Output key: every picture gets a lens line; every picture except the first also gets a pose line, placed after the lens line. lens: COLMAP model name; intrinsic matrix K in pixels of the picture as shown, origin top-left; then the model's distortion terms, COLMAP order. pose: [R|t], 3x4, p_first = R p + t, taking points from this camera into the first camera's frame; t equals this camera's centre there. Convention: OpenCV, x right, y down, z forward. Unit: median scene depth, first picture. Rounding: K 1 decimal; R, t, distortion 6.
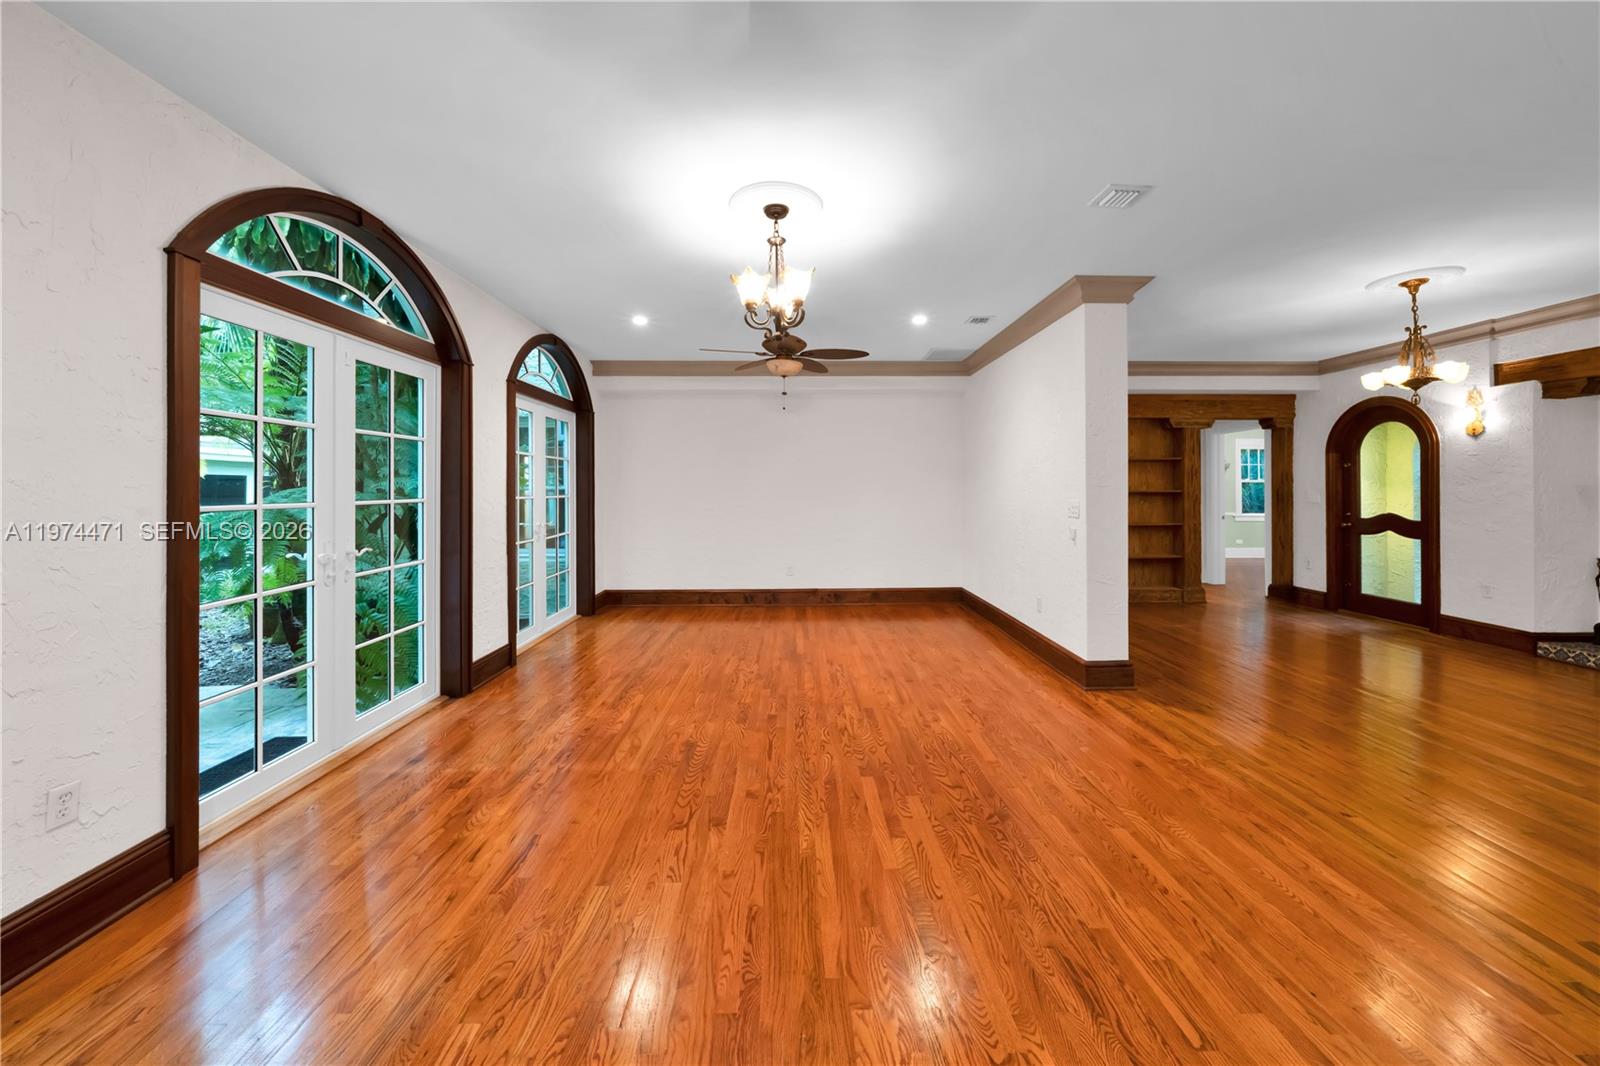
lens RADIAL K [[566.2, 0, 801.0], [0, 566.2, 483.2], [0, 0, 1]] dist [-0.003009, -0.000510]
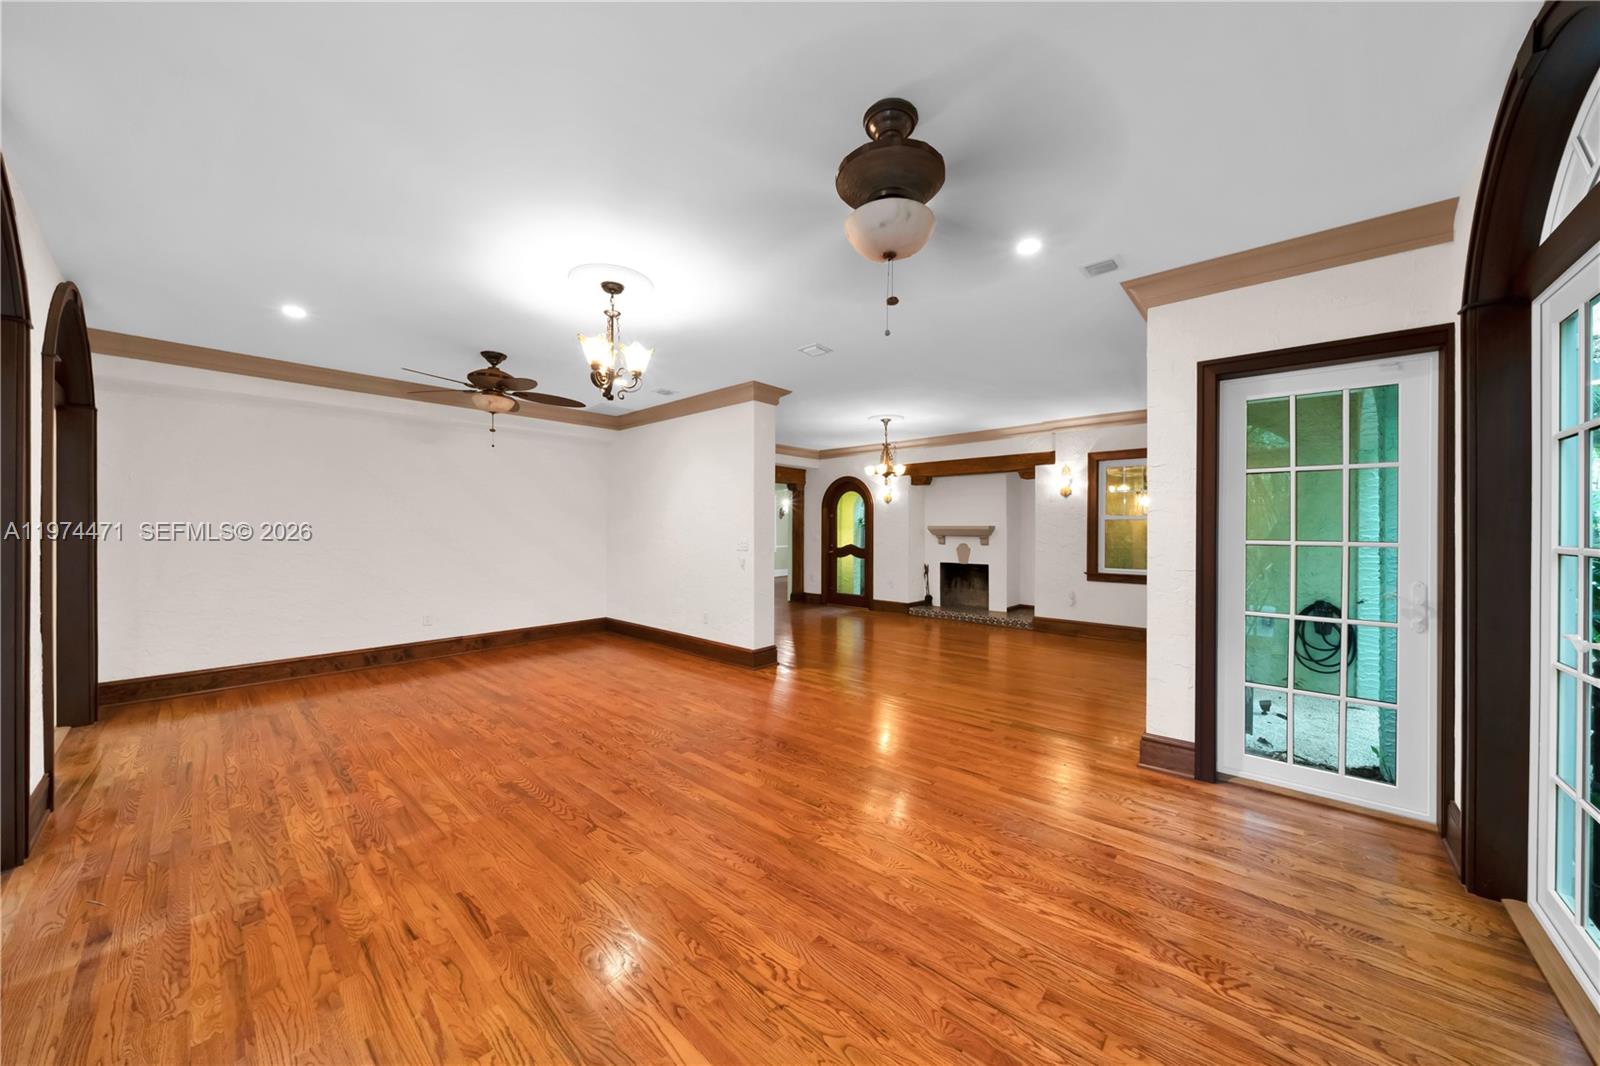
lens RADIAL K [[546.5, 0, 796.9], [0, 546.5, 526.4], [0, 0, 1]] dist [-0.005957, 0.000047]
pose [[0.680597, 0.006486, 0.732629, -0.350707], [-0.010305, 0.999947, 0.000720, -0.000730], [-0.732586, -0.008040, 0.680627, -0.016967]]
